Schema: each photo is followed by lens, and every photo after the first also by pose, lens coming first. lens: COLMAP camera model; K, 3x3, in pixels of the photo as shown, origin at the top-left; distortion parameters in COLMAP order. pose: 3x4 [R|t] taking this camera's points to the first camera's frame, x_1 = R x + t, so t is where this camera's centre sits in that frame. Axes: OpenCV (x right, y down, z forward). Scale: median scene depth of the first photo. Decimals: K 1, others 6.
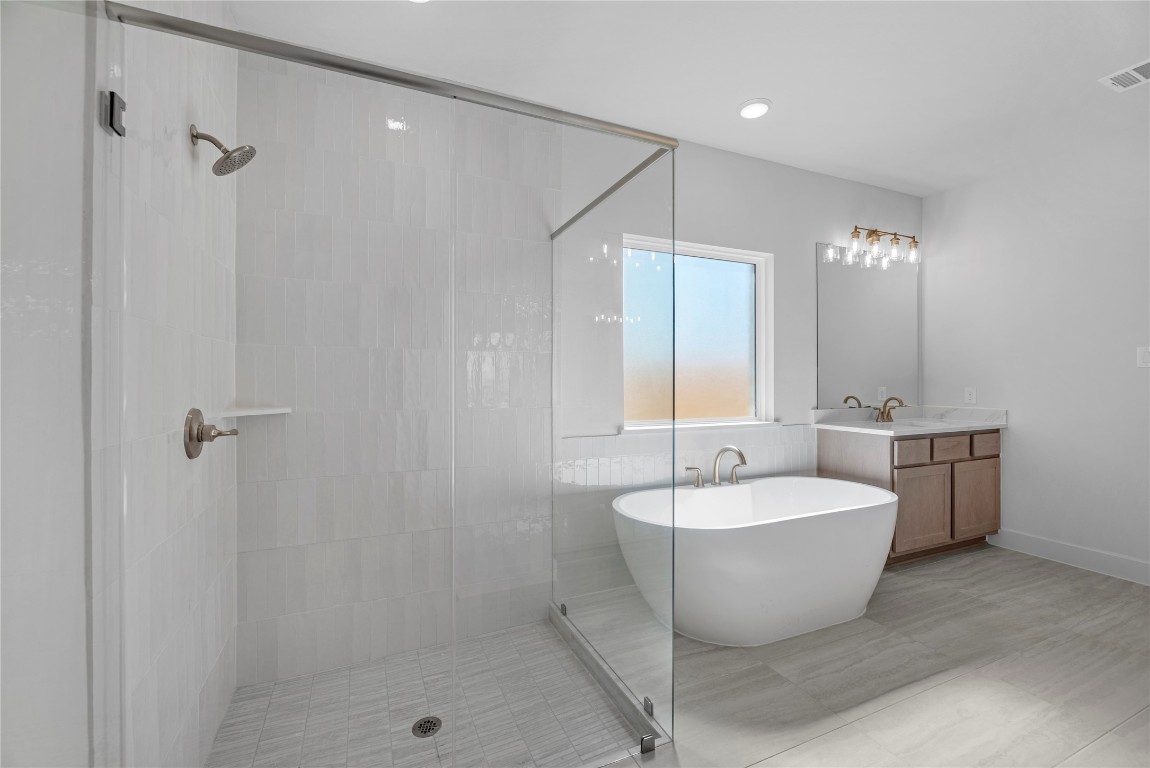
lens RADIAL K [[475.6, 0, 576.3], [0, 475.6, 390.9], [0, 0, 1]] dist [0.002497, 0.000108]
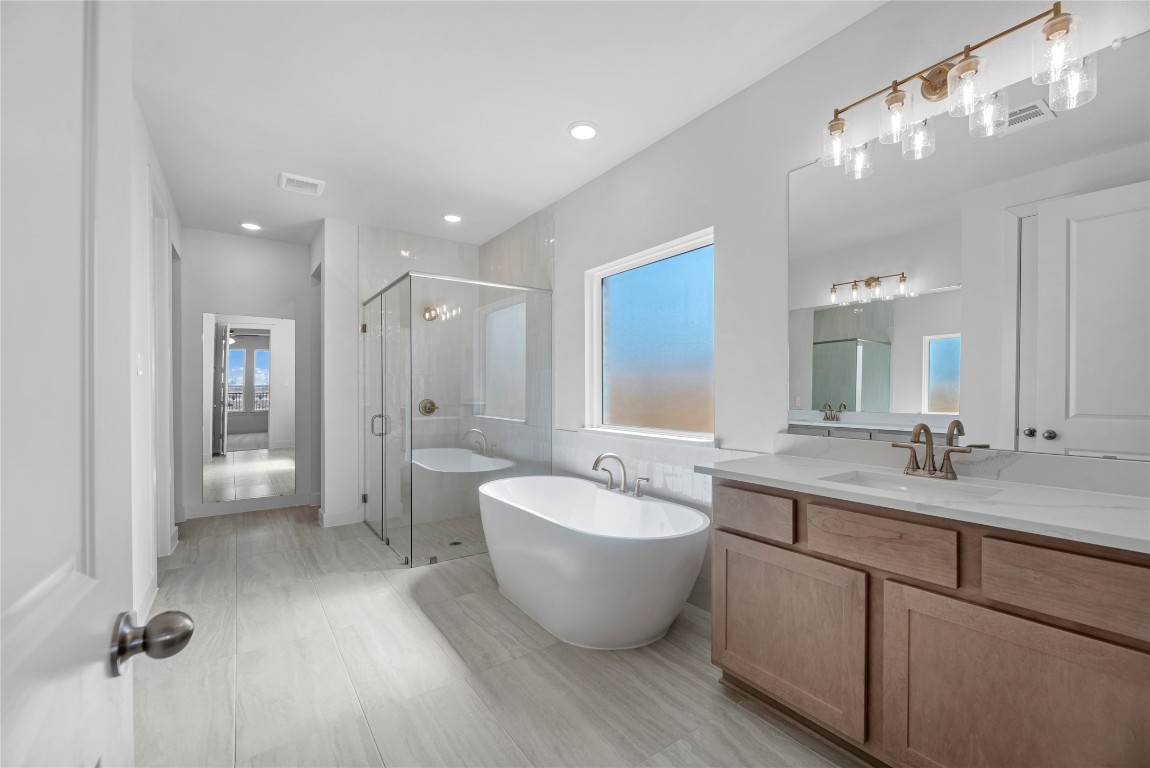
lens RADIAL K [[475.6, 0, 576.3], [0, 475.6, 390.9], [0, 0, 1]] dist [0.002497, 0.000108]
pose [[0.201085, 0.009553, -0.979527, 1.410838], [-0.010288, 0.999918, 0.007640, -0.024273], [0.979520, 0.008541, 0.201167, 0.775610]]
